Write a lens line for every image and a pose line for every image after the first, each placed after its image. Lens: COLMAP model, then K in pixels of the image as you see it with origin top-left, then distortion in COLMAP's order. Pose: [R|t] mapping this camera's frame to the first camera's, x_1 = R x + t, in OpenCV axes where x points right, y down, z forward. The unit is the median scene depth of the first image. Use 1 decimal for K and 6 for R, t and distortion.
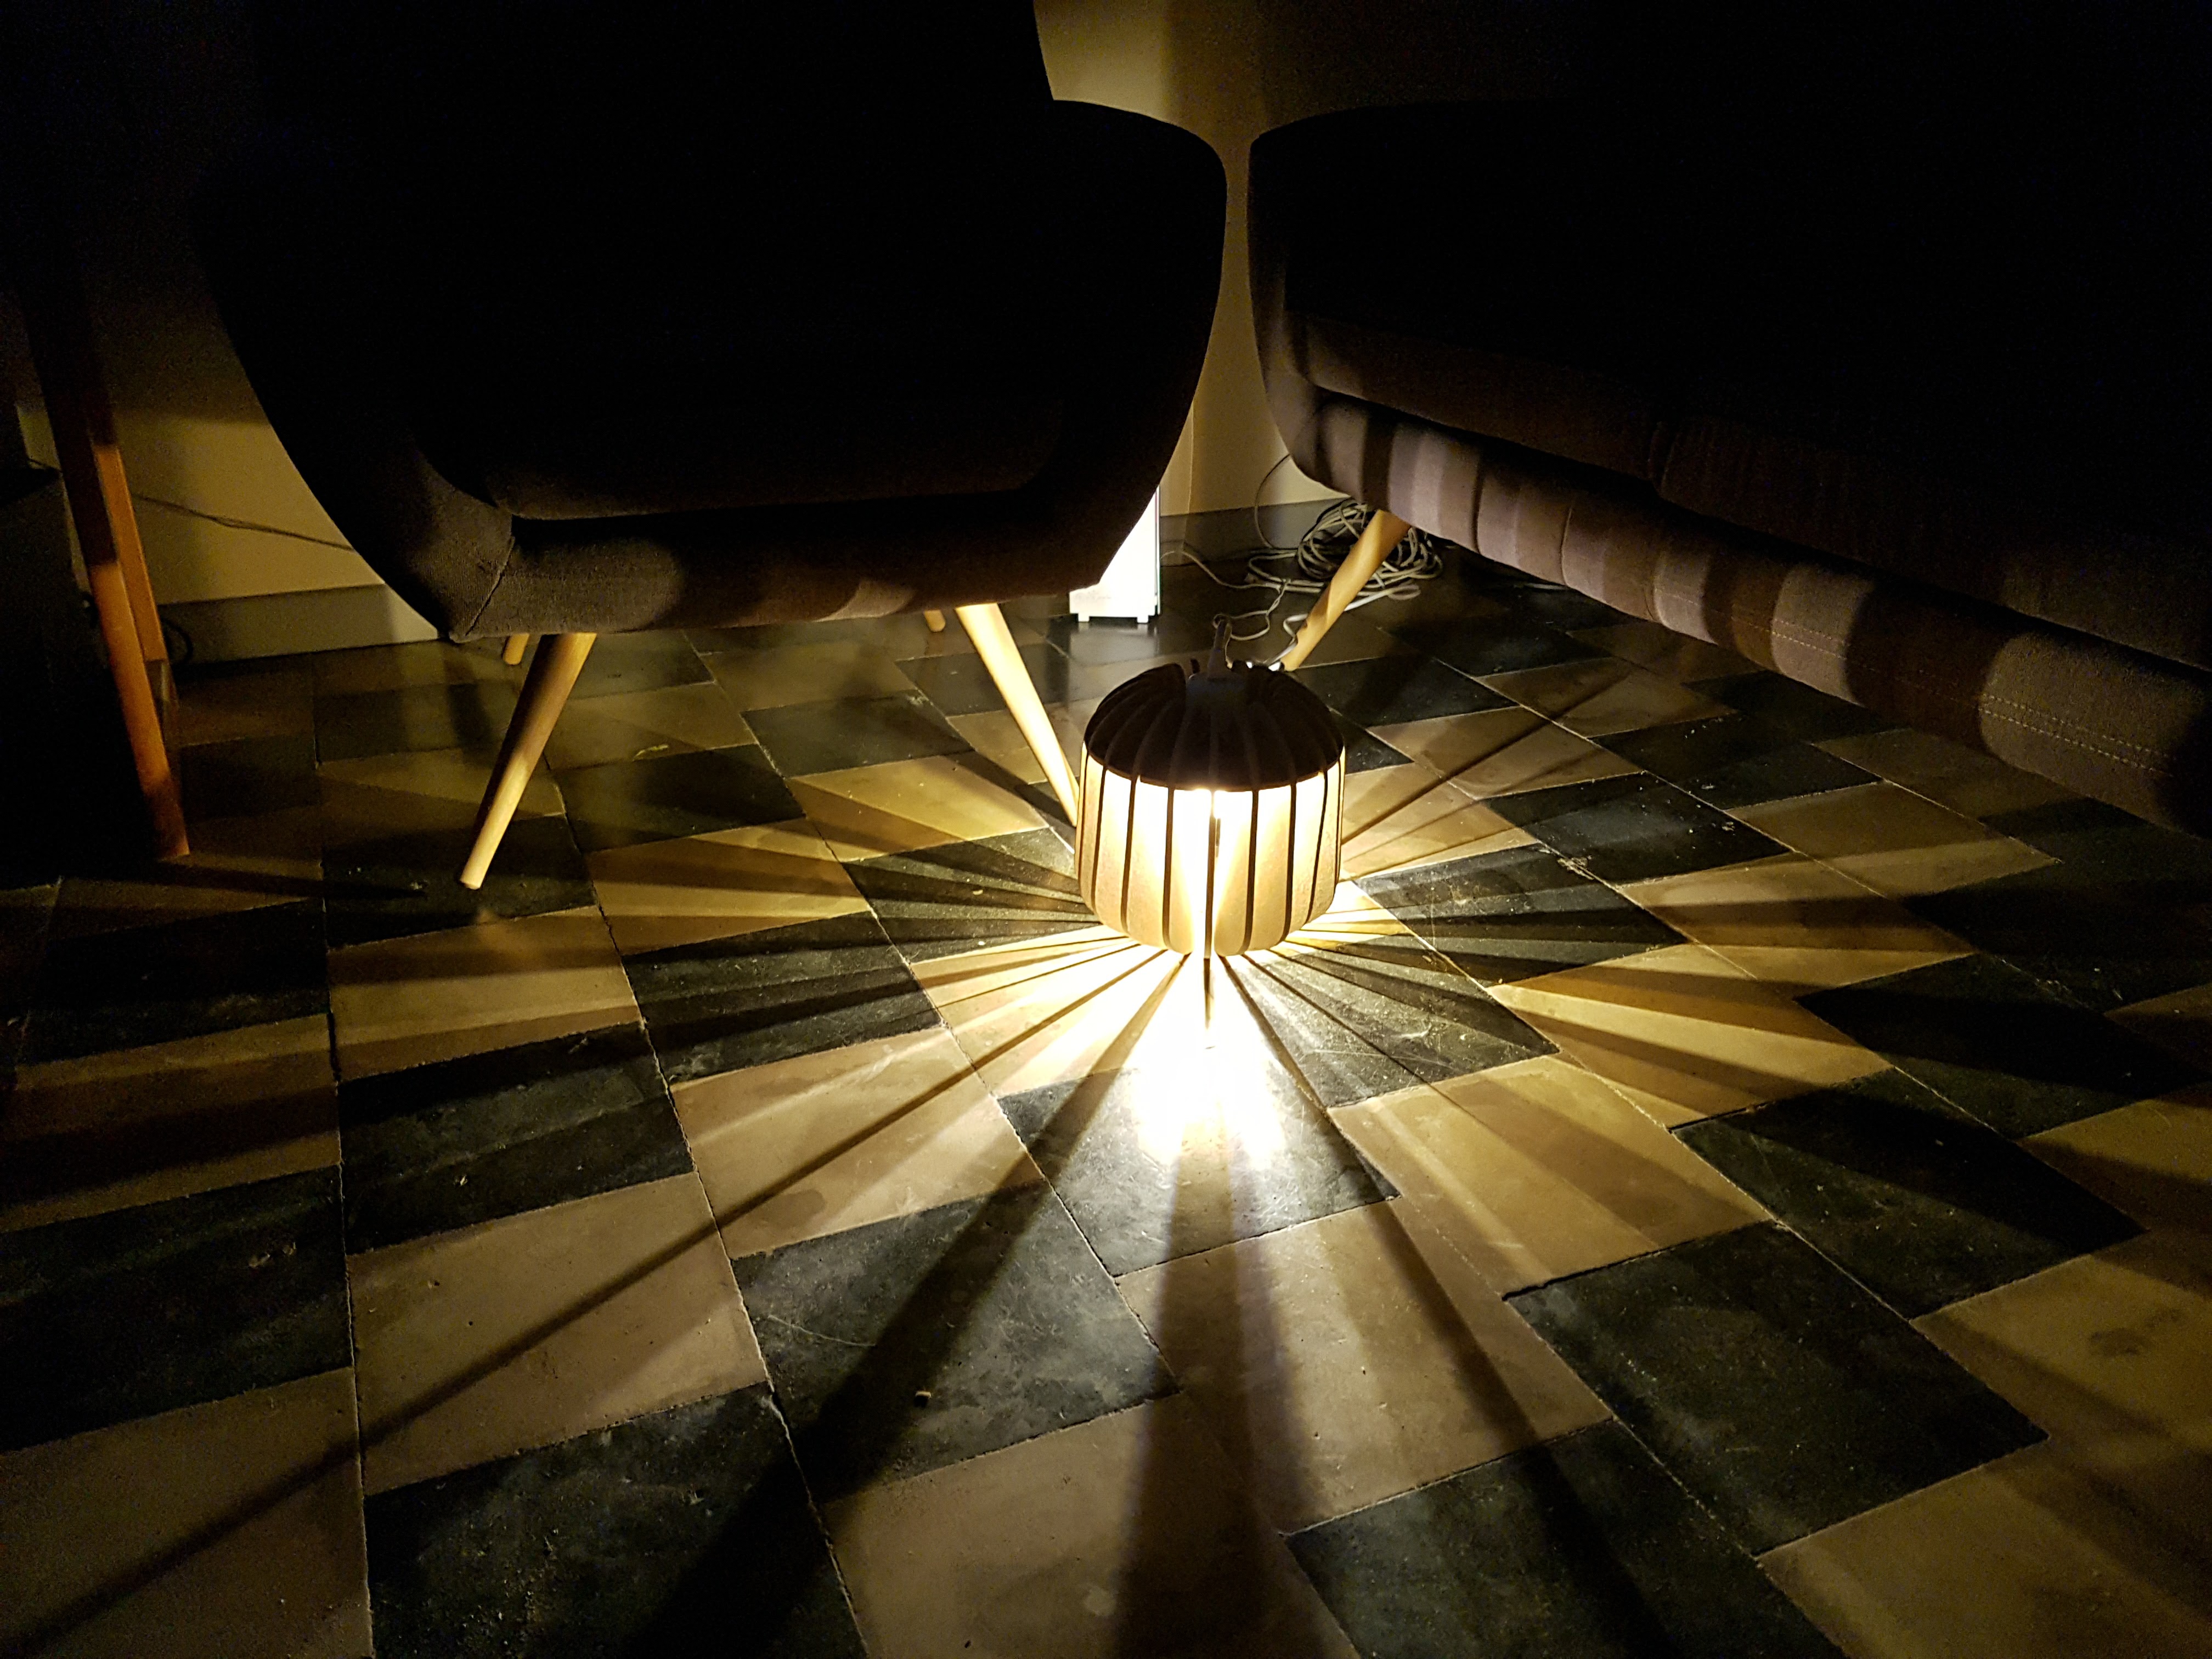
lens RADIAL K [[1658.0, 0, 1106.9], [0, 1658.0, 853.8], [0, 0, 1]] dist [0.234352, -0.419078]
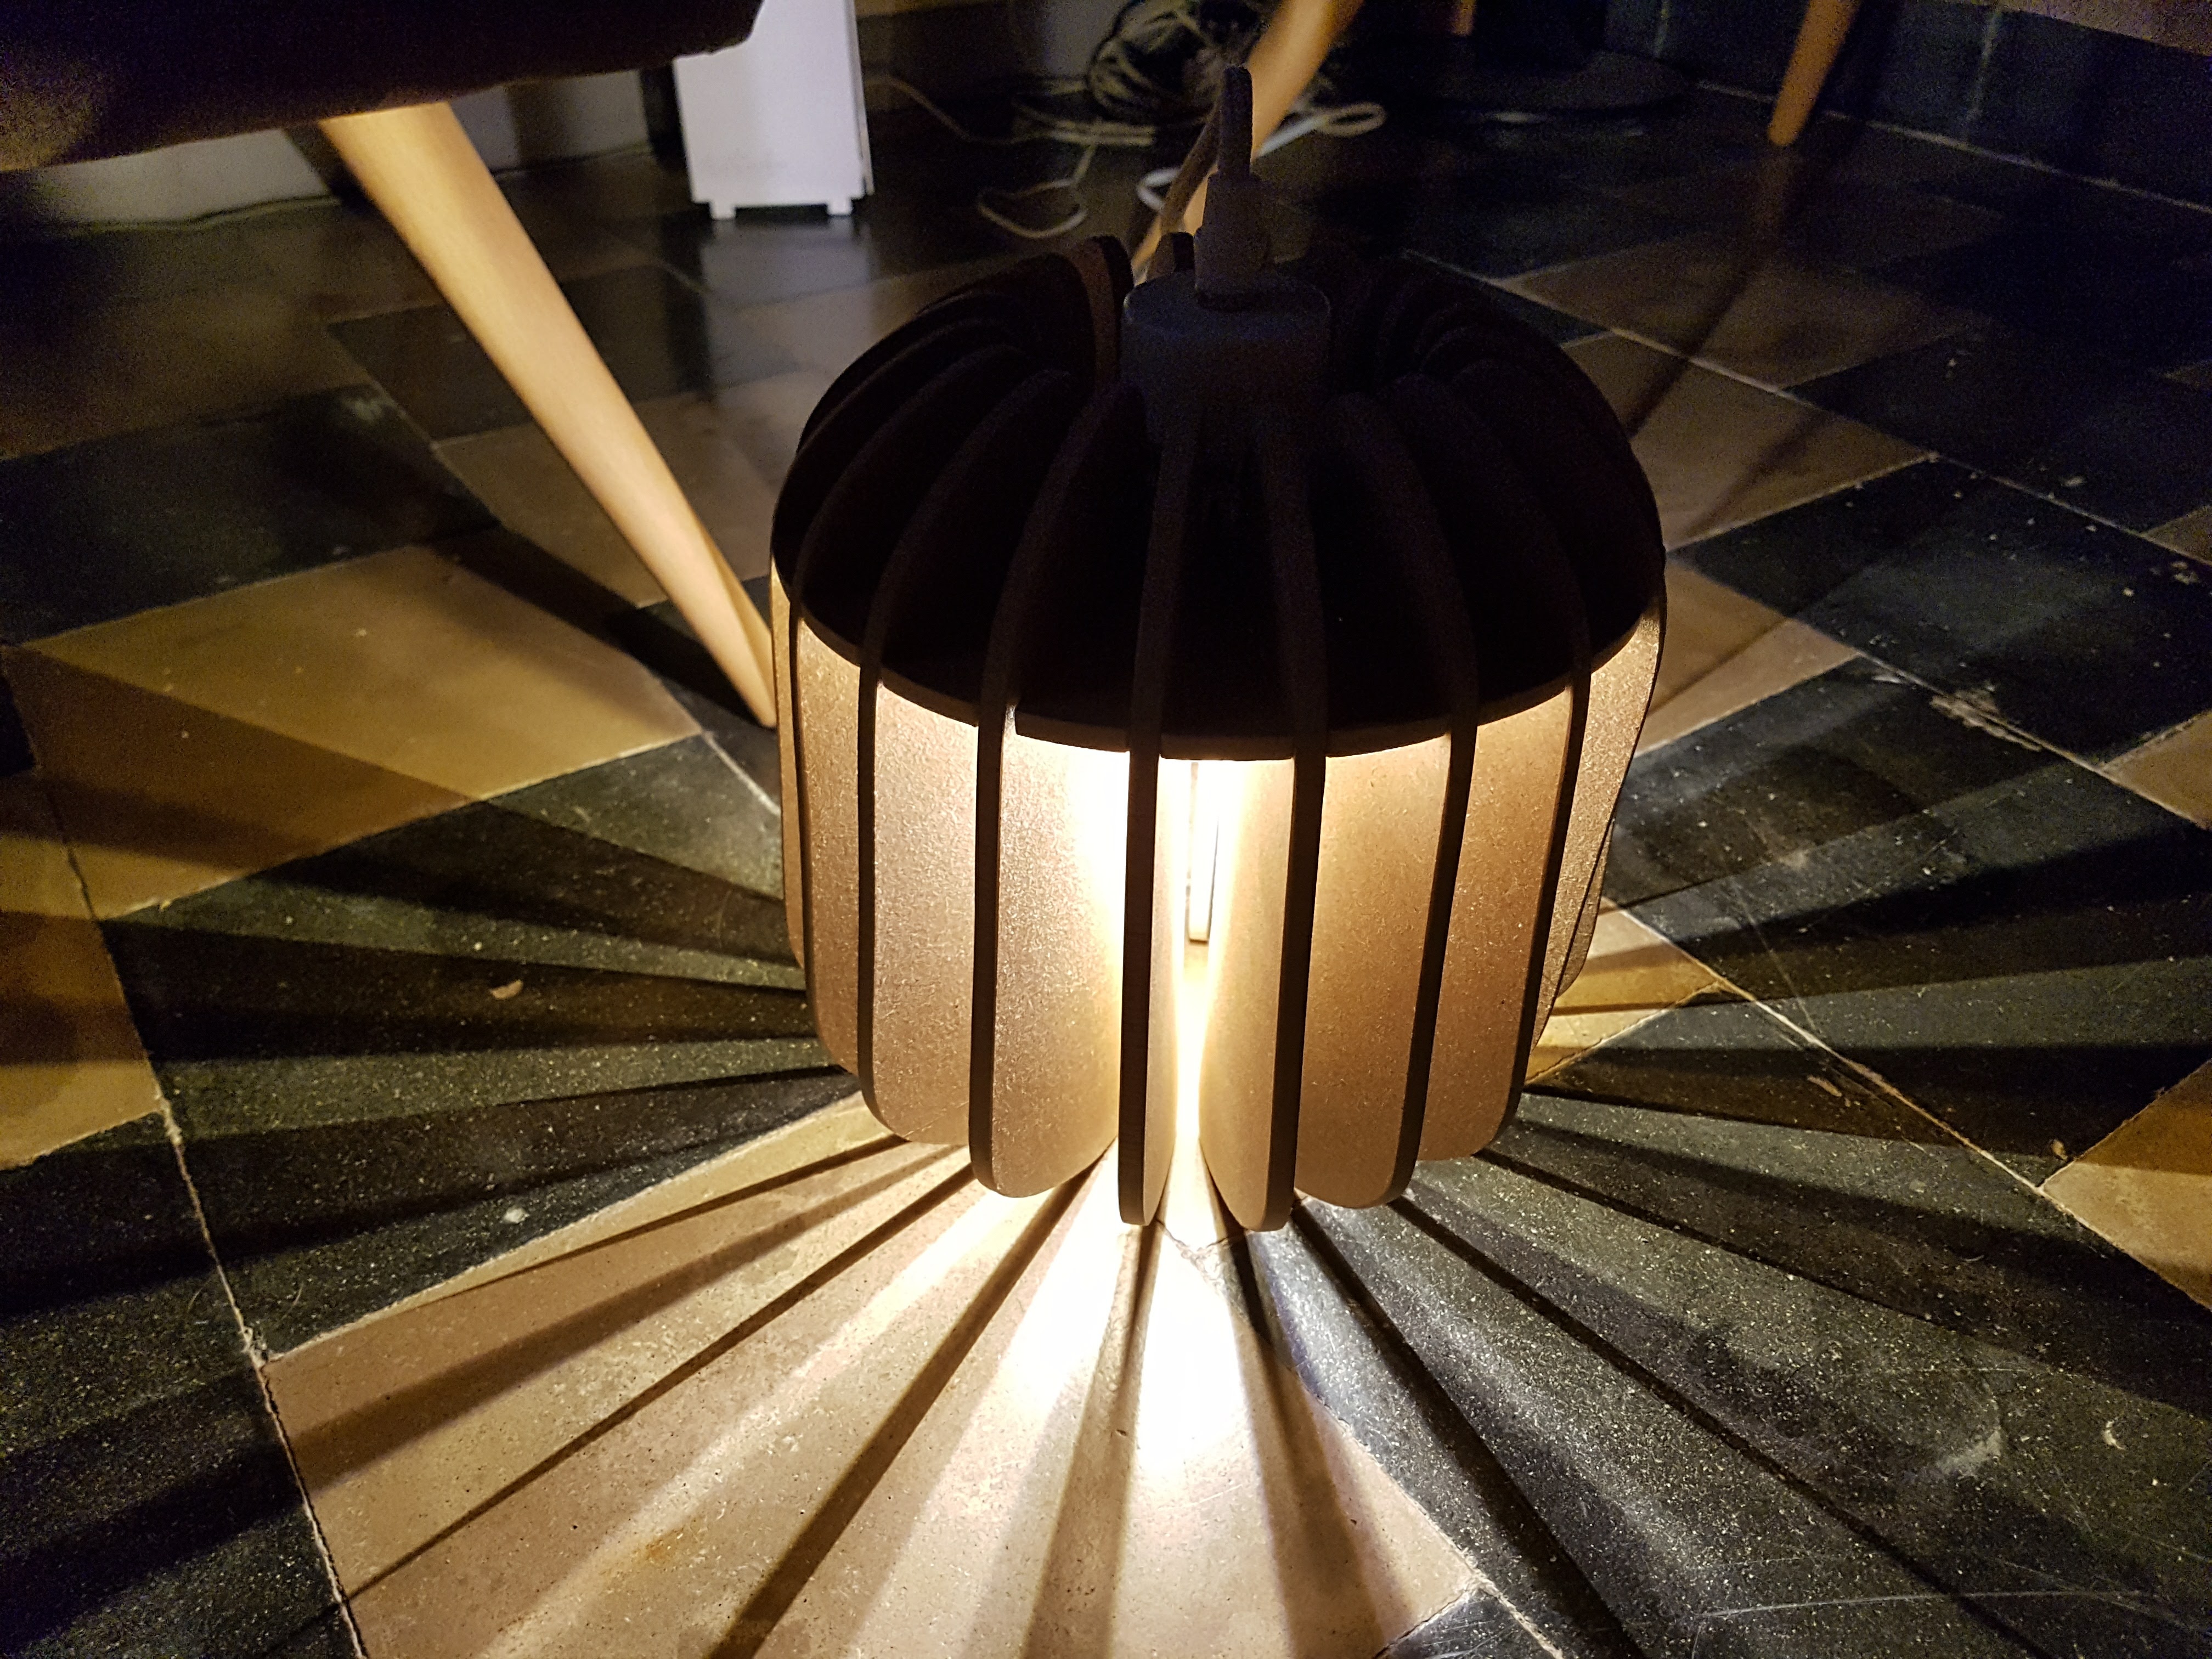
lens RADIAL K [[1708.1, 0, 1094.4], [0, 1708.1, 831.5], [0, 0, 1]] dist [0.106267, -0.177153]
pose [[0.981243, -0.114571, 0.155034, -0.010505], [0.084472, 0.978446, 0.188435, -0.074275], [-0.173281, -0.171804, 0.969772, 0.704558]]
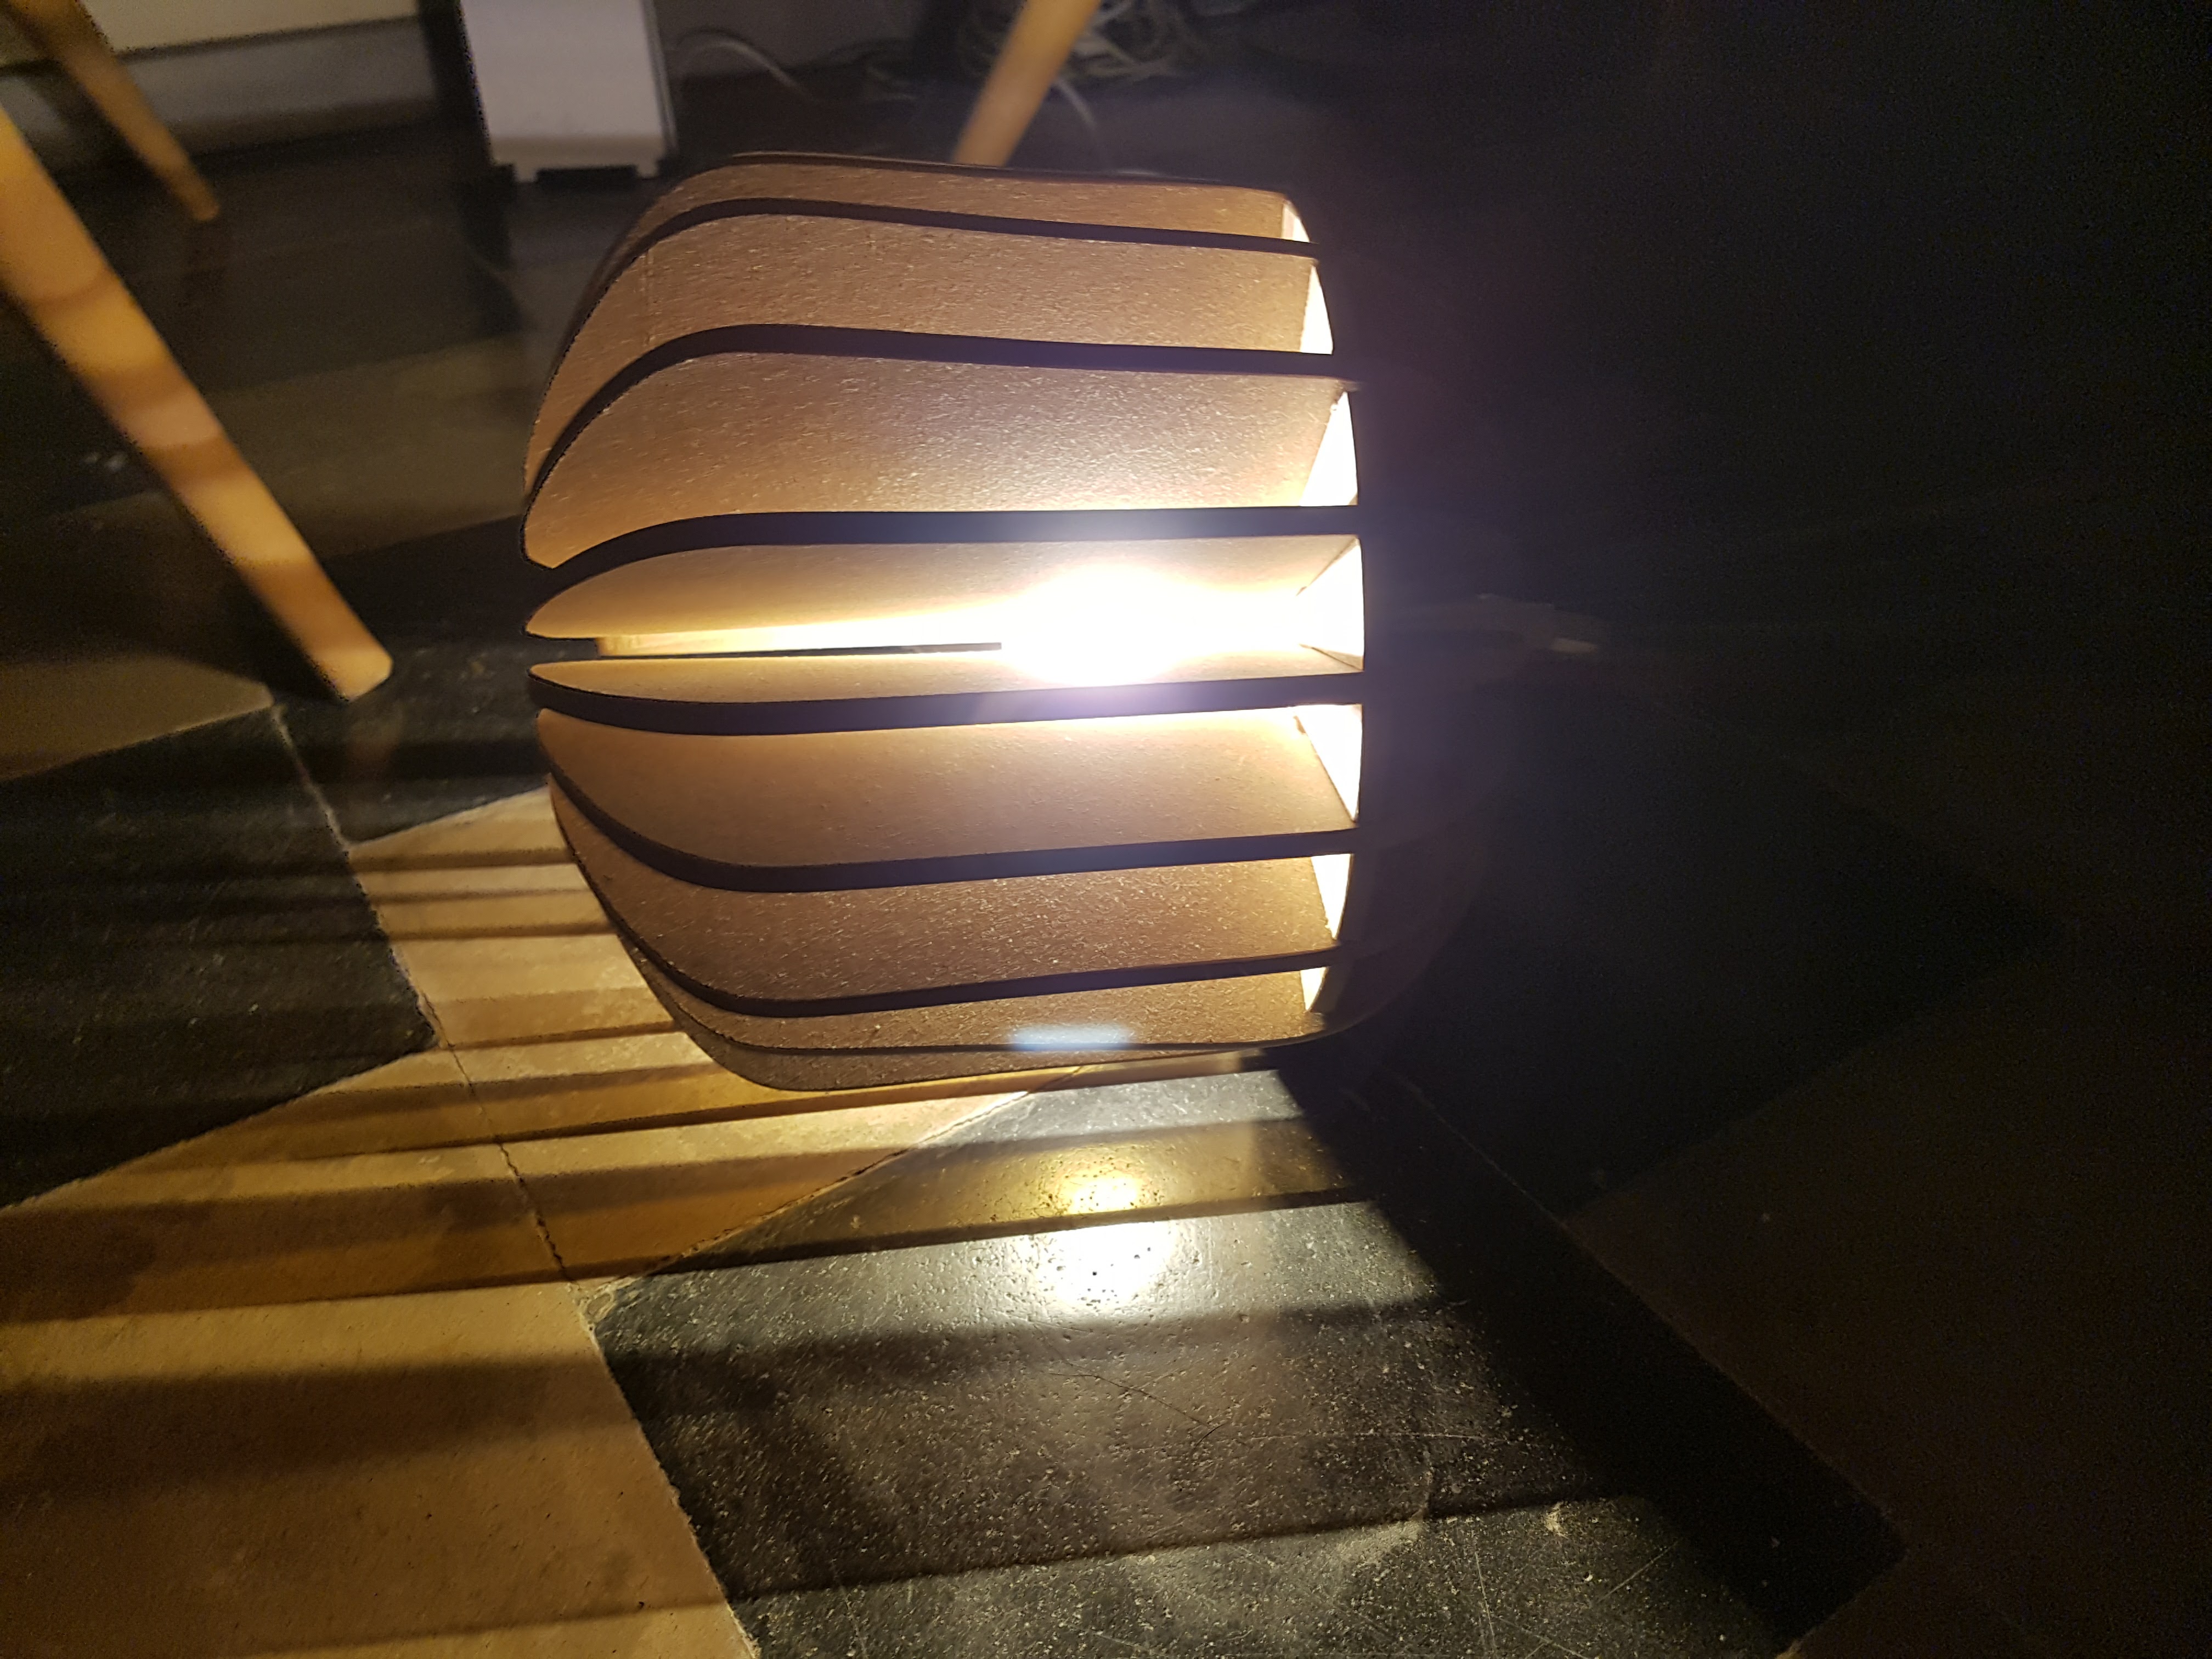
lens RADIAL K [[1708.1, 0, 1094.4], [0, 1708.1, 831.5], [0, 0, 1]] dist [0.106267, -0.177153]
pose [[0.986436, -0.108687, 0.123005, 0.111493], [0.084294, 0.978439, 0.188551, -0.054778], [-0.140846, -0.175625, 0.974330, 0.723329]]
